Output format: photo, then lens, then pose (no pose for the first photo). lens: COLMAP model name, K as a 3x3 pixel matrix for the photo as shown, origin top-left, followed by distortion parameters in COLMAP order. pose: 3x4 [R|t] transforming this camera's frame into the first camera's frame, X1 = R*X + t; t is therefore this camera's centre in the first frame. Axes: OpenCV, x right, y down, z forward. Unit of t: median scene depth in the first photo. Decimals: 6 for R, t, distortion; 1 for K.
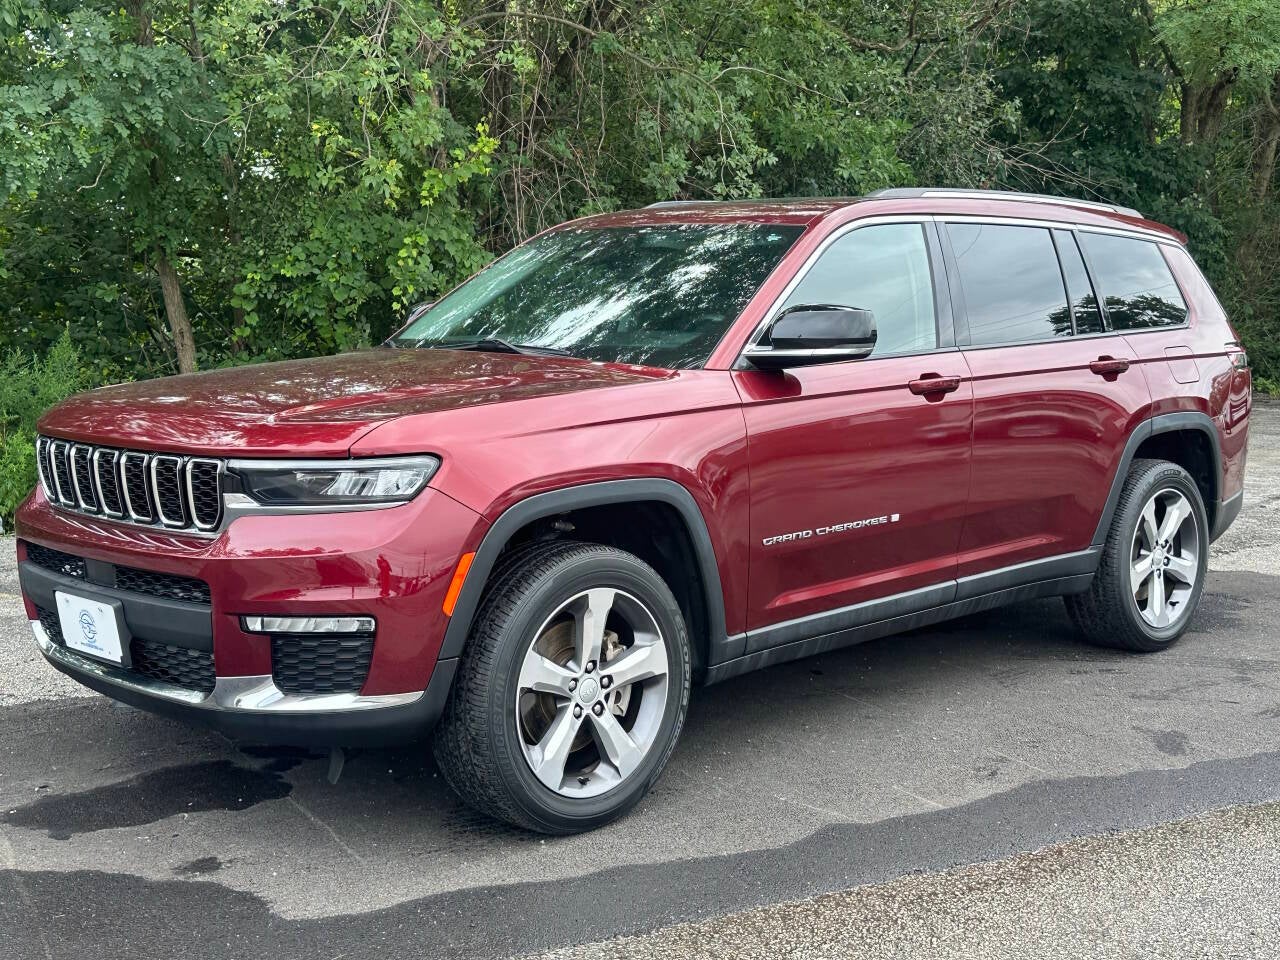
lens RADIAL K [[1600.5, 0, 613.8], [0, 1600.5, 515.8], [0, 0, 1]] dist [0.104786, 0.000000]
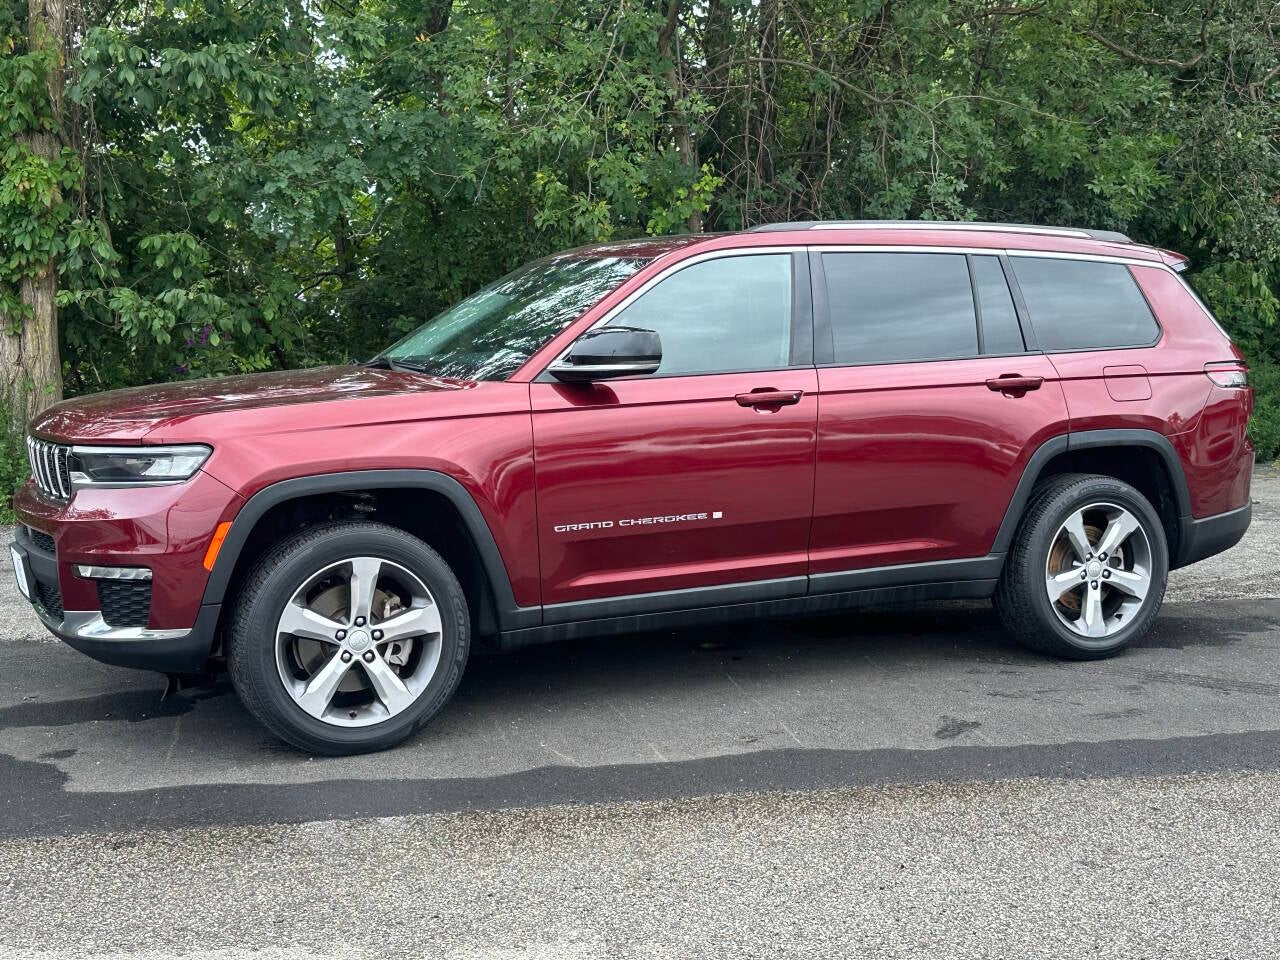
lens RADIAL K [[1600.5, 0, 613.4], [0, 1600.5, 515.4], [0, 0, 1]] dist [0.104786, 0.000000]
pose [[0.948003, 0.028784, -0.316957, 0.491971], [-0.034164, 0.999351, -0.011429, 0.017916], [0.316422, 0.021663, 0.948371, -0.097265]]
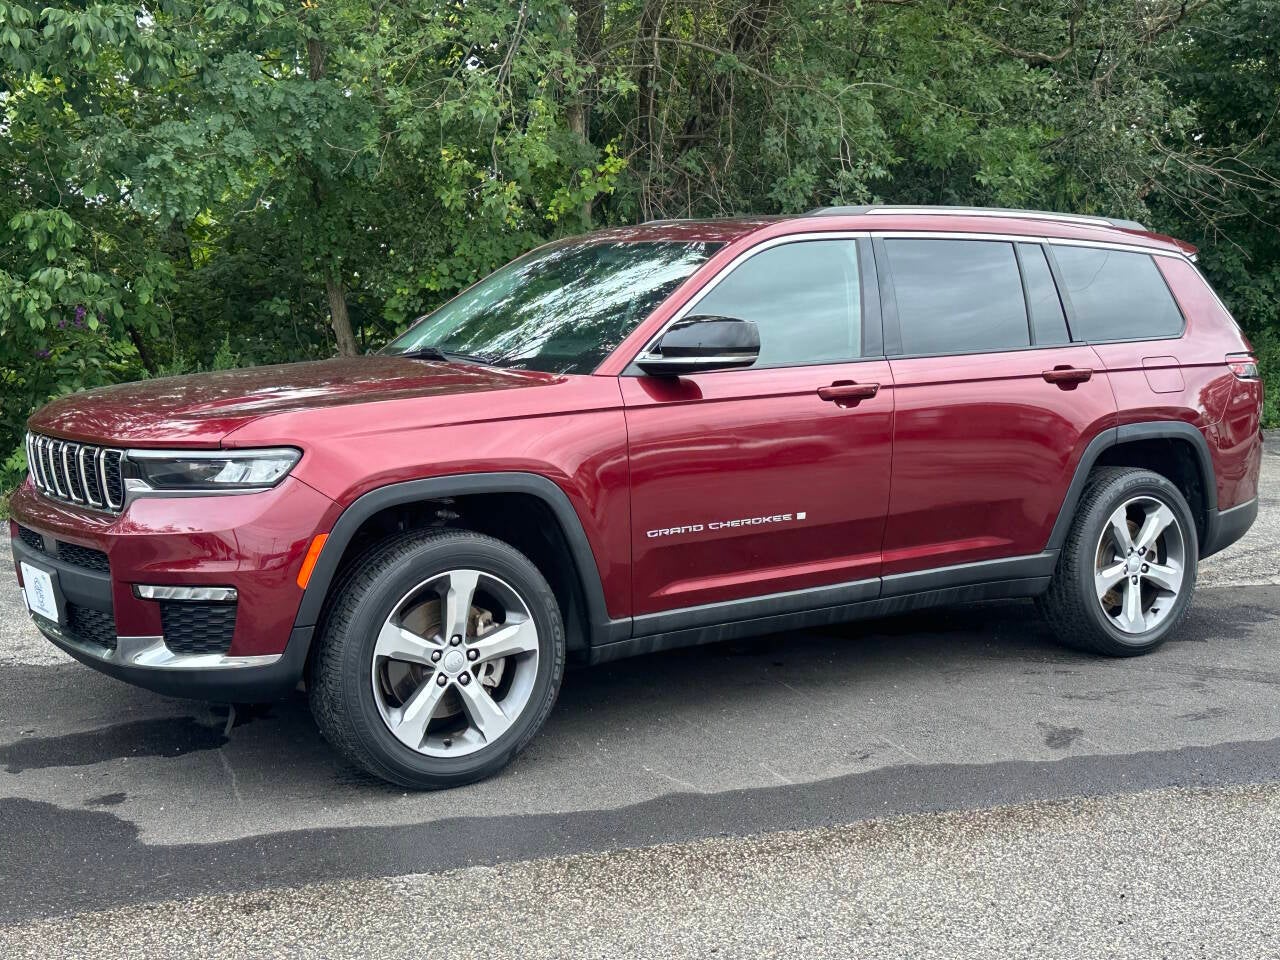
lens RADIAL K [[1600.5, 0, 615.7], [0, 1600.5, 502.5], [0, 0, 1]] dist [0.104786, 0.000000]
pose [[0.984936, 0.018036, -0.171975, 0.251559], [-0.020534, 0.999708, -0.012754, 0.008957], [0.171694, 0.016094, 0.985019, -0.073113]]
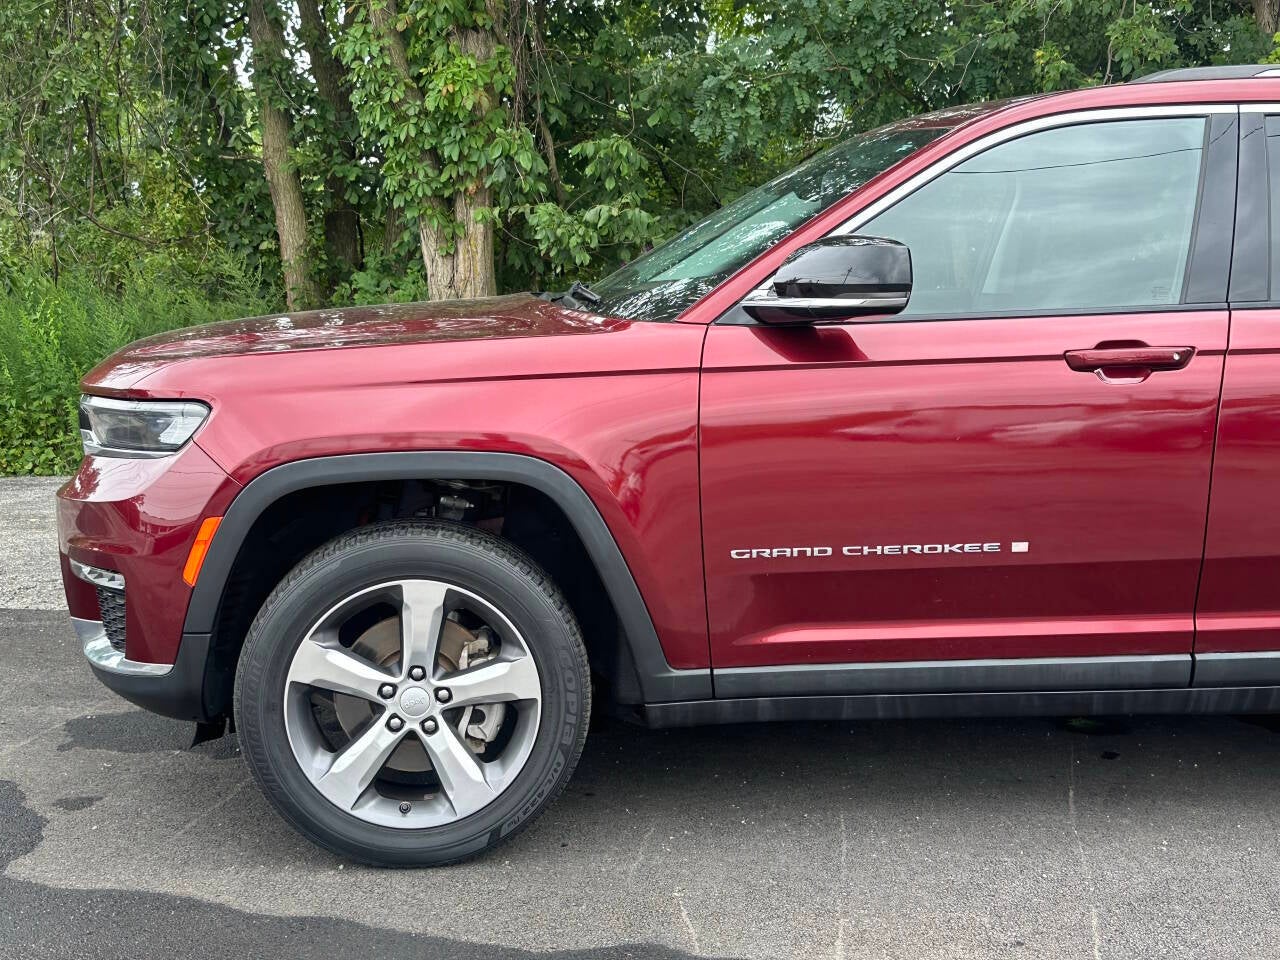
lens RADIAL K [[1600.5, 0, 626.0], [0, 1600.5, 493.2], [0, 0, 1]] dist [0.104786, 0.000000]
pose [[0.757708, 0.097182, -0.645317, 0.523618], [-0.090268, 0.994952, 0.043847, -0.039322], [0.646321, 0.025028, 0.762655, 0.382006]]
